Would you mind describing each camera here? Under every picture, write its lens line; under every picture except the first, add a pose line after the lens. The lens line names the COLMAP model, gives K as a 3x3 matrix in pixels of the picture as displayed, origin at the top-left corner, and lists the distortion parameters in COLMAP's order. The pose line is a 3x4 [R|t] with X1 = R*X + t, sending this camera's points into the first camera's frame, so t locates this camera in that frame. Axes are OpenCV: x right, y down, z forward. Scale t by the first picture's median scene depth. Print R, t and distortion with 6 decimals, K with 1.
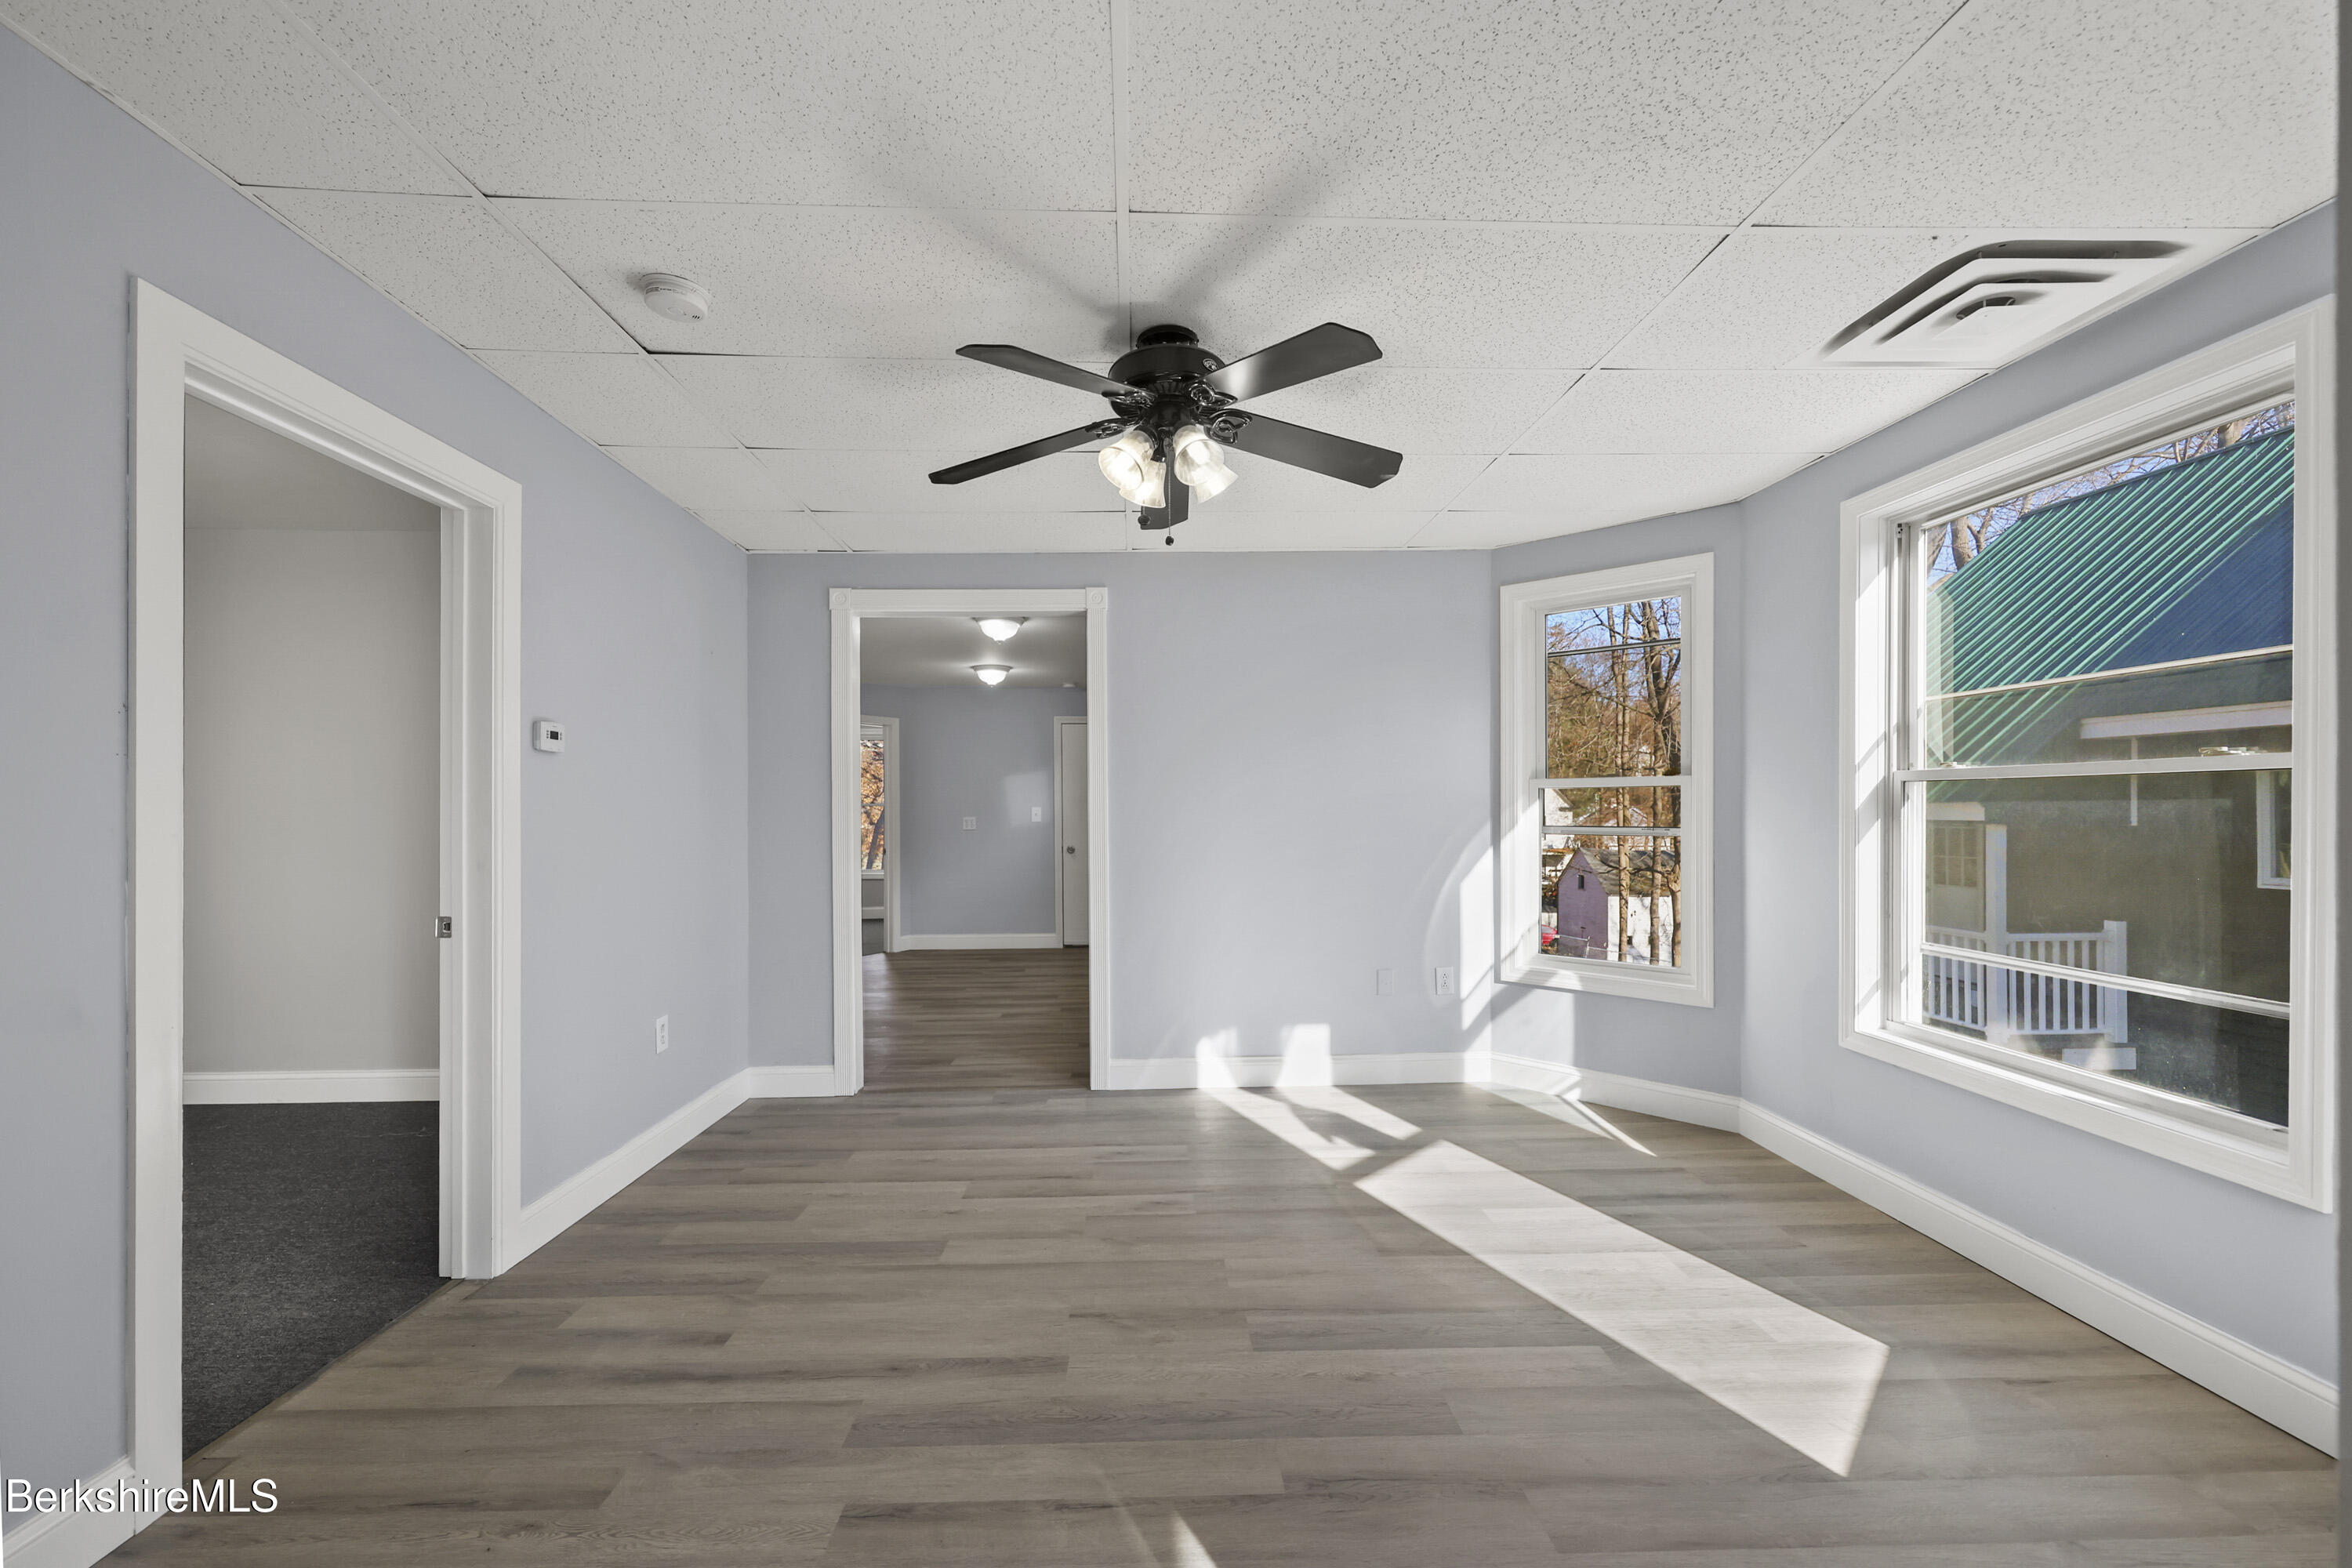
lens RADIAL K [[946.2, 0, 1175.7], [0, 946.2, 805.7], [0, 0, 1]] dist [0.002336, -0.000662]
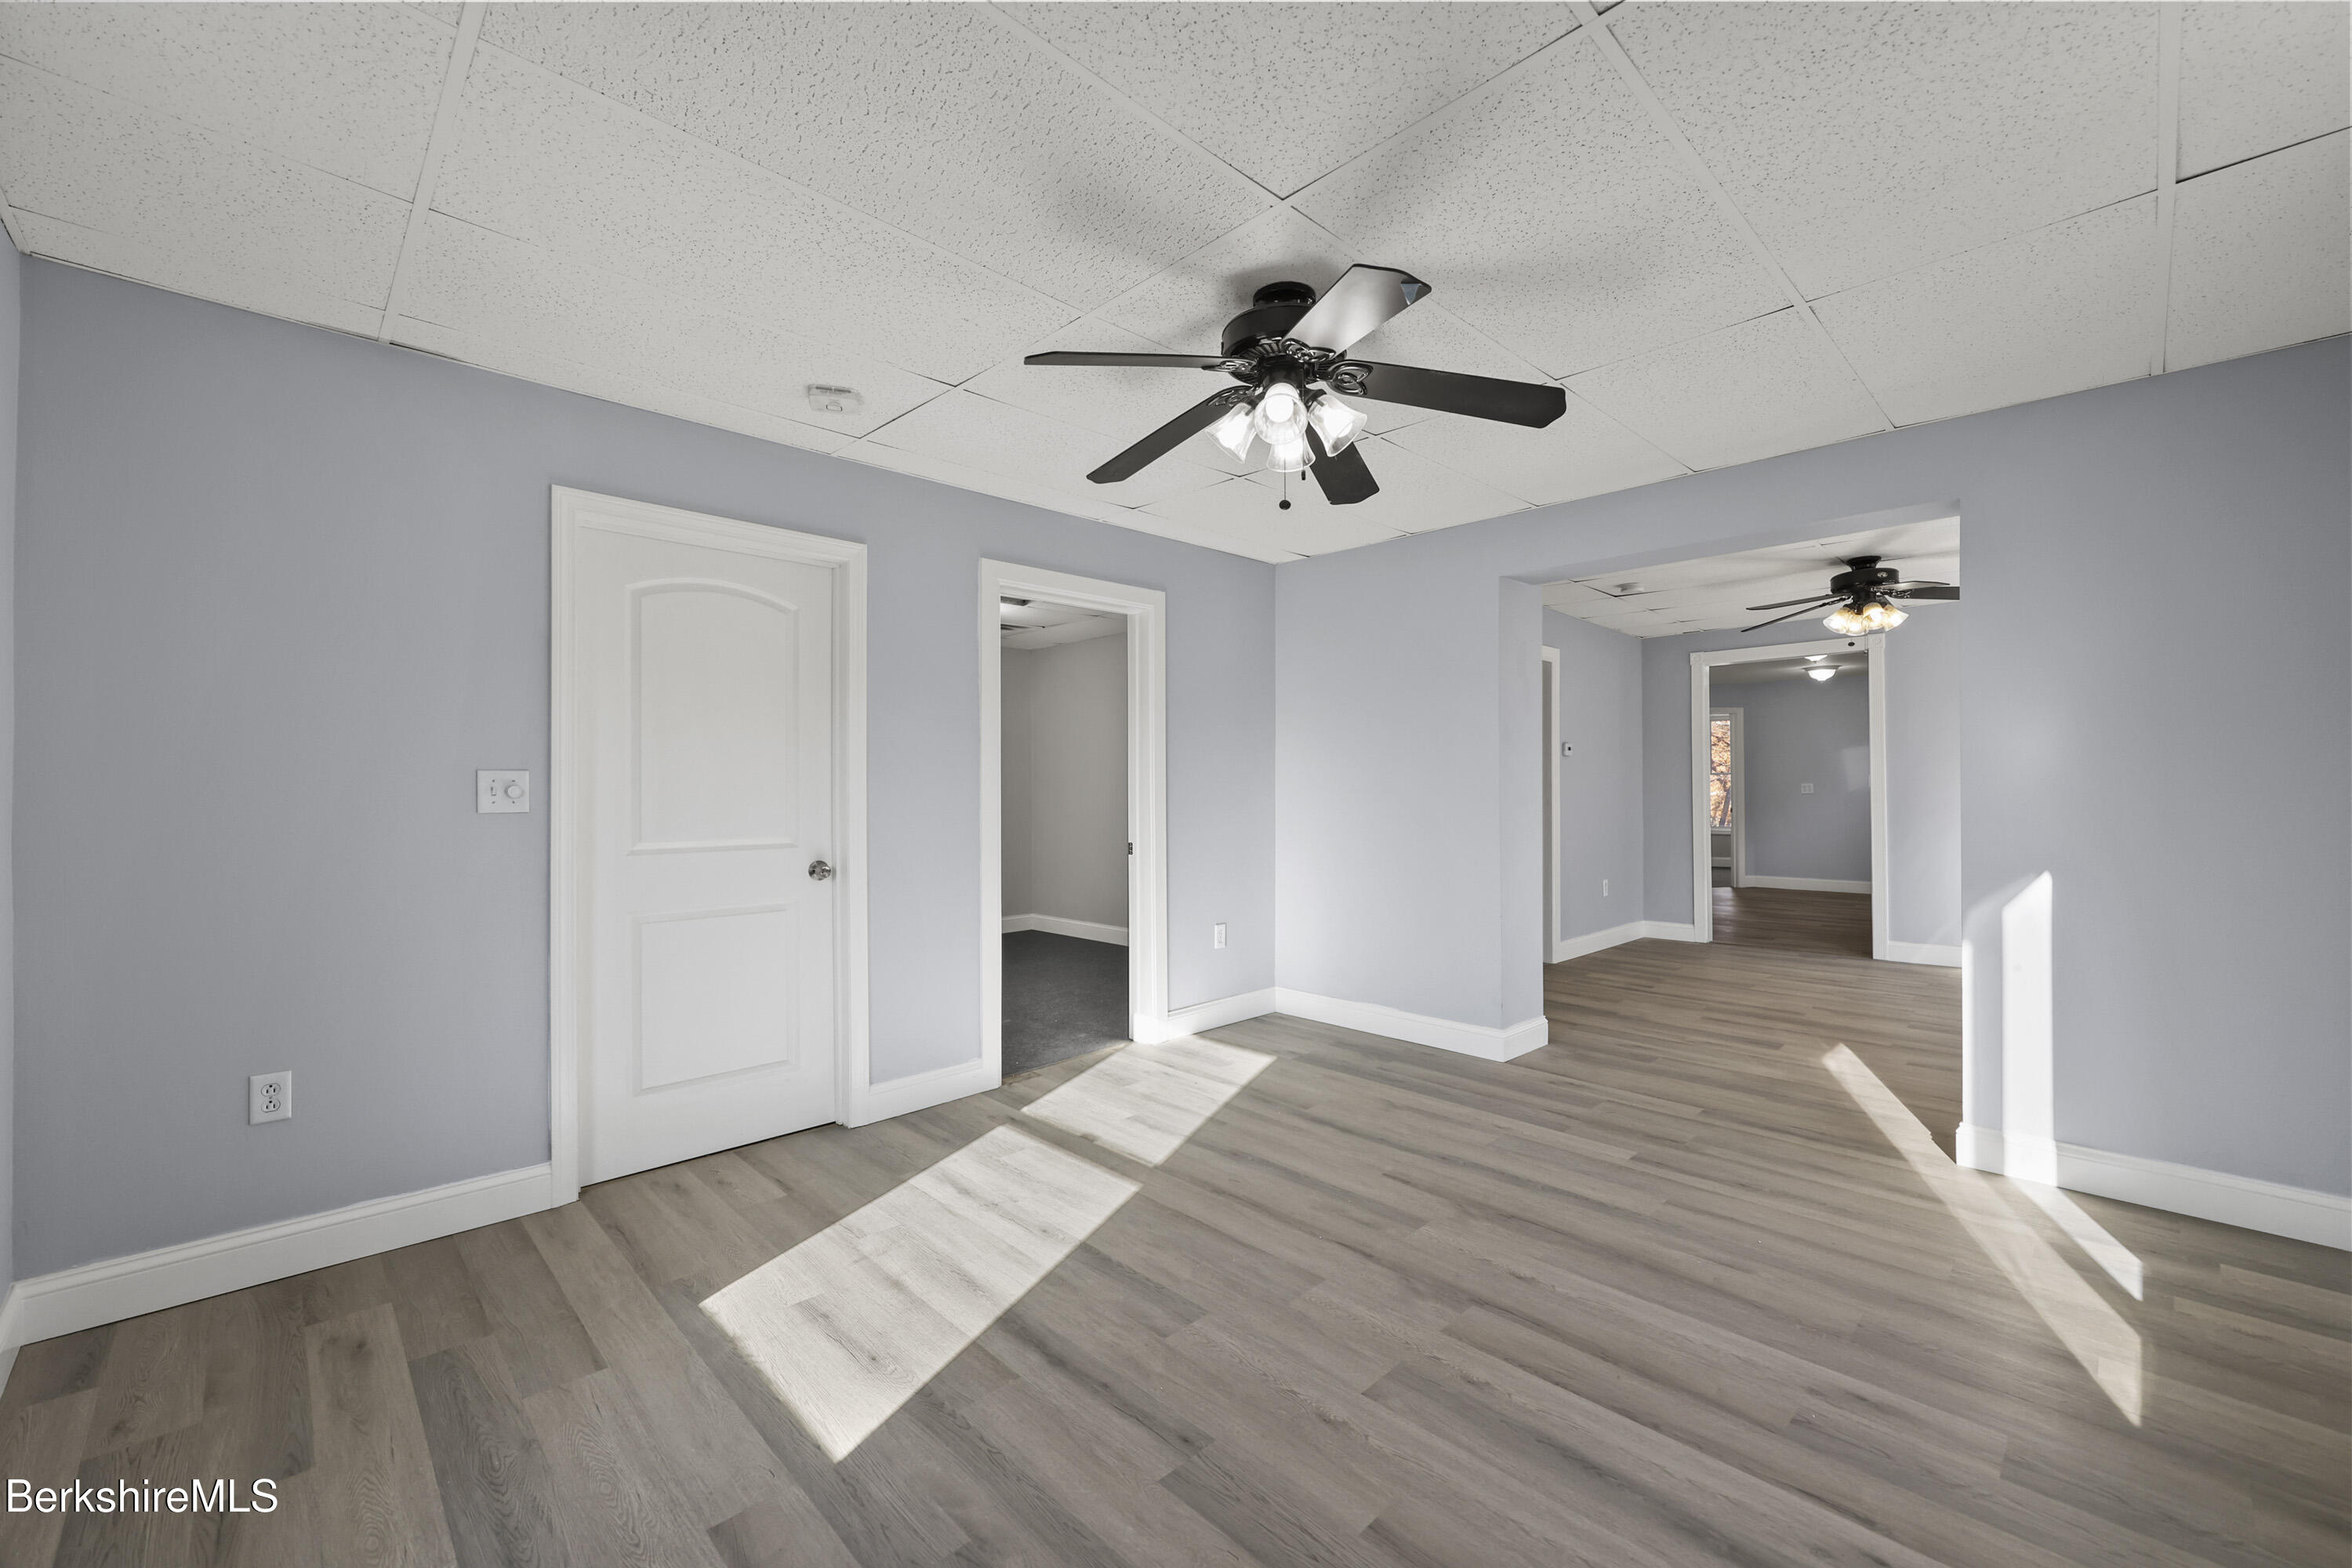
lens RADIAL K [[946.2, 0, 1174.4], [0, 946.2, 767.7], [0, 0, 1]] dist [0.002336, -0.000662]
pose [[0.669261, -0.005810, -0.743005, 0.214318], [0.003321, 0.999983, -0.004828, -0.008406], [0.743020, 0.000764, 0.669269, -0.636320]]
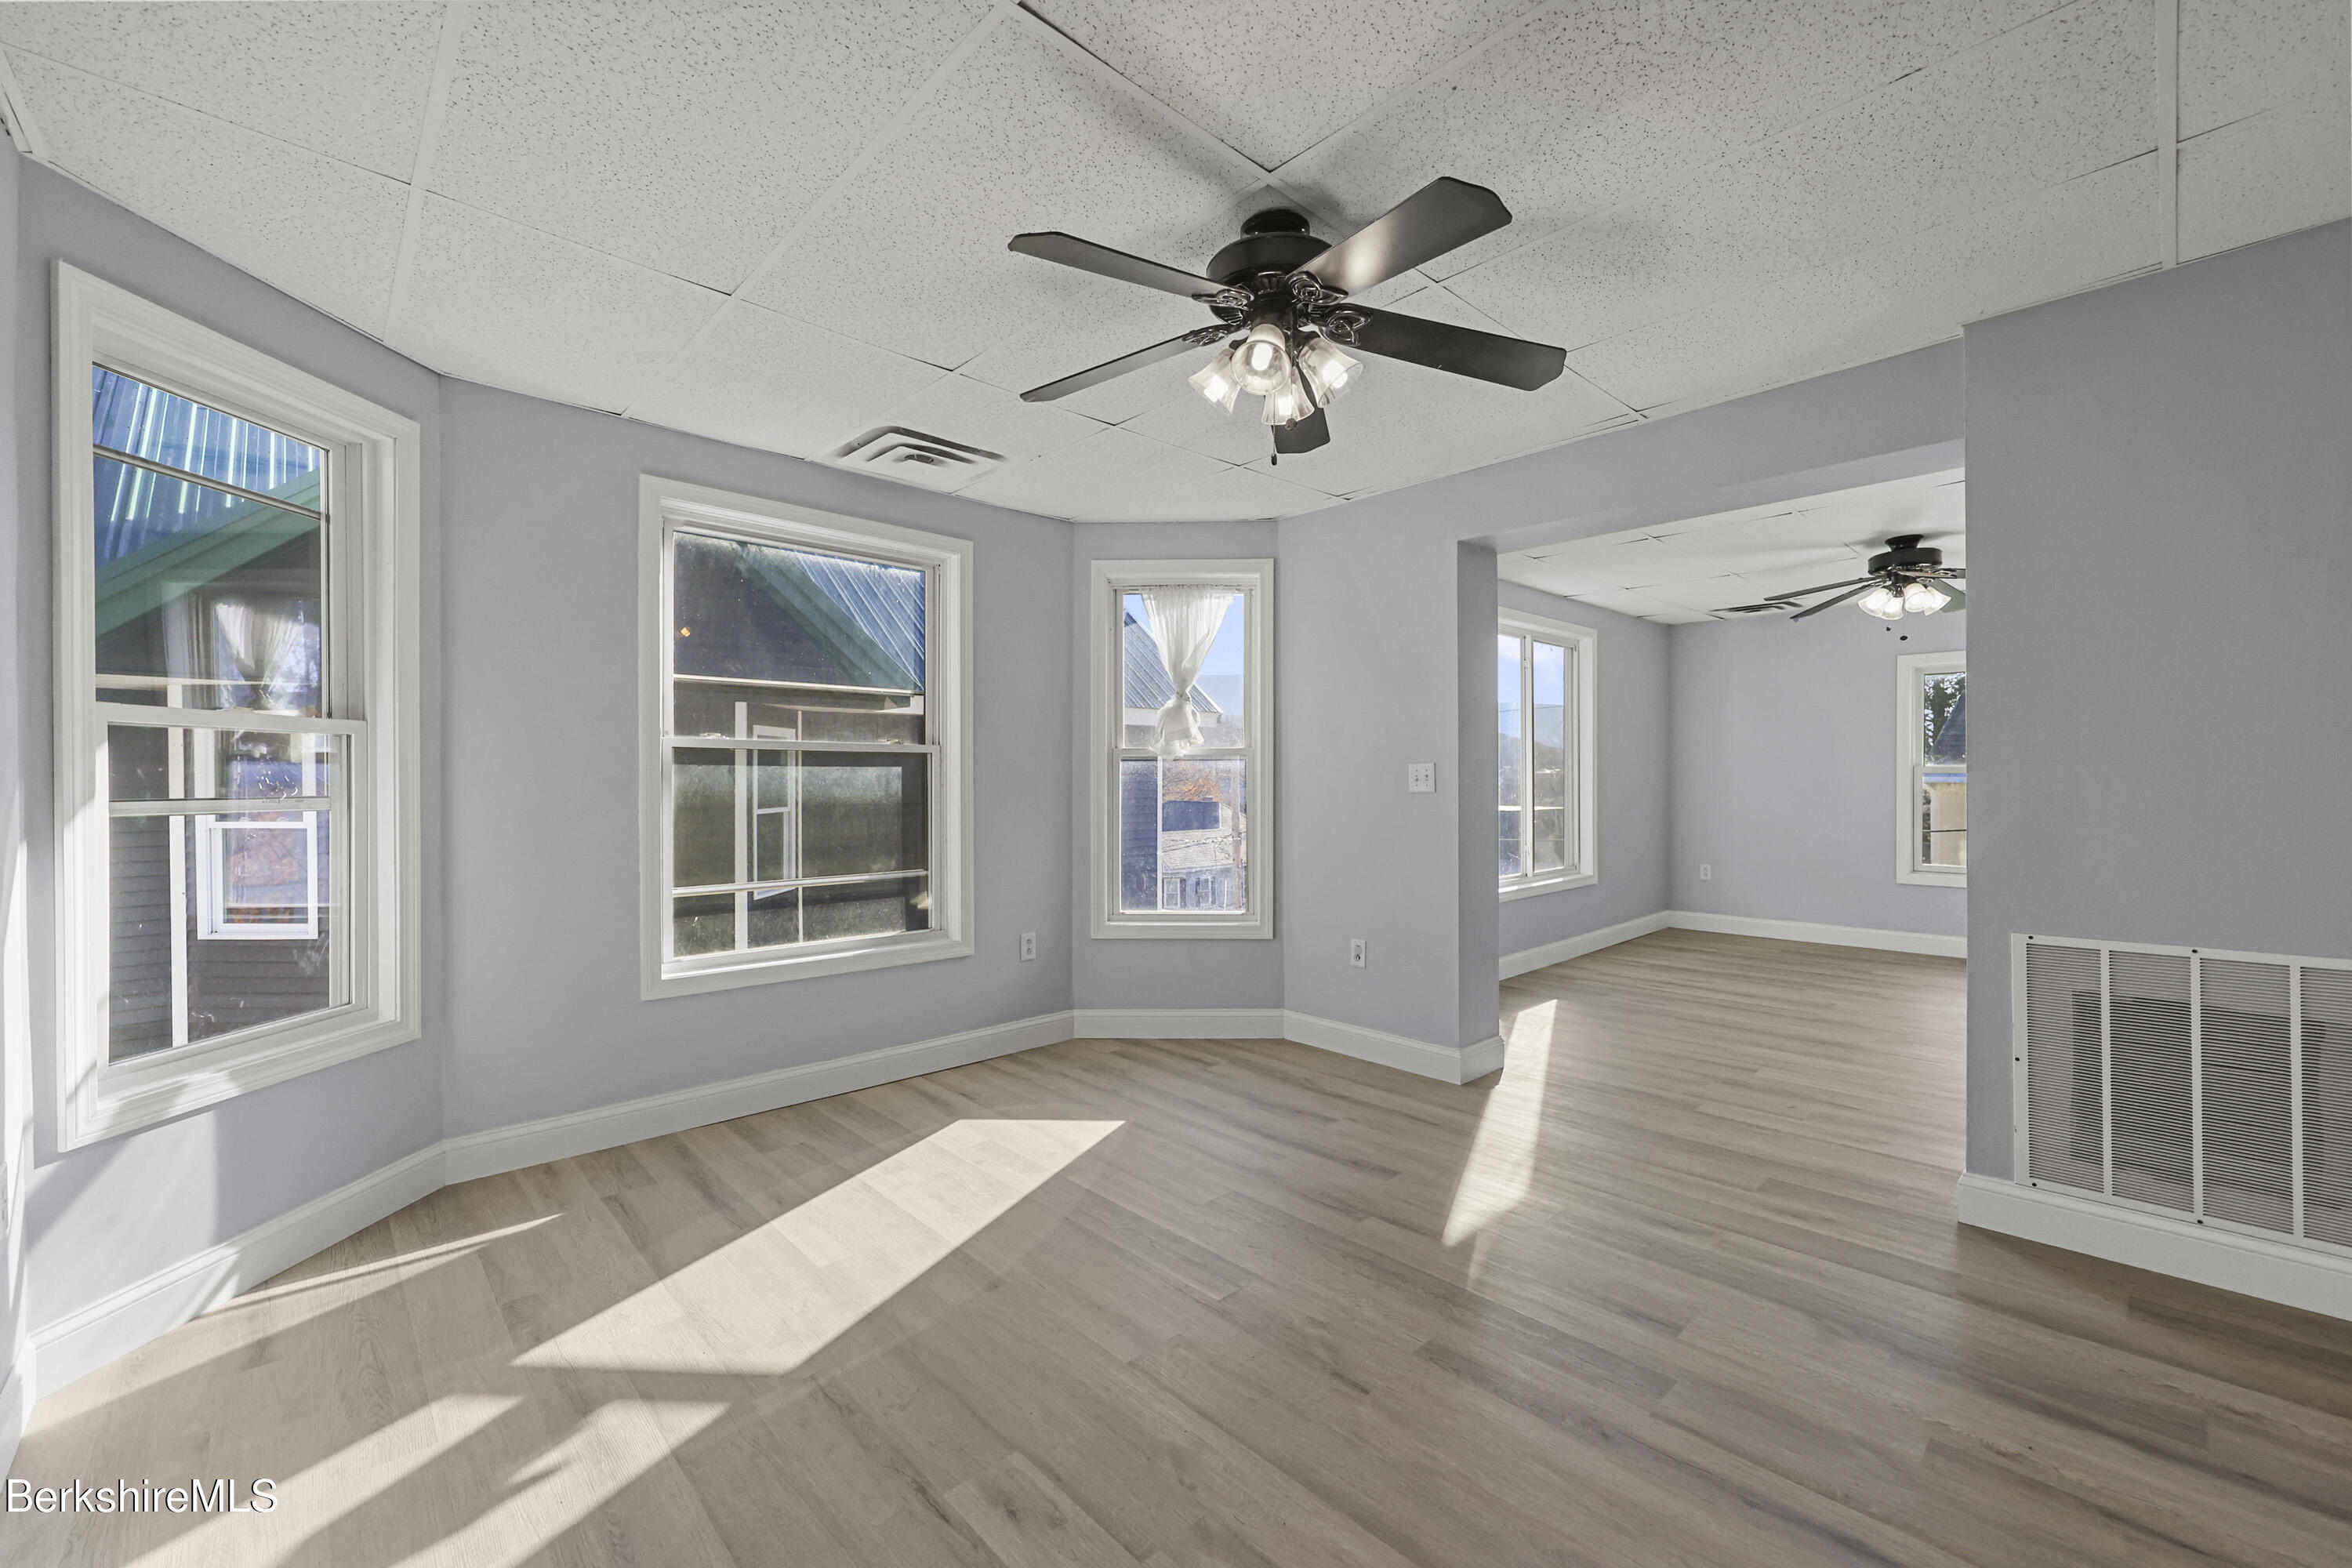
lens RADIAL K [[946.2, 0, 1184.7], [0, 946.2, 772.6], [0, 0, 1]] dist [0.002336, -0.000662]
pose [[-0.664487, 0.004228, 0.747288, -0.421131], [-0.002376, 0.999967, -0.007771, 0.011034], [-0.747296, -0.006939, -0.664455, 1.140125]]
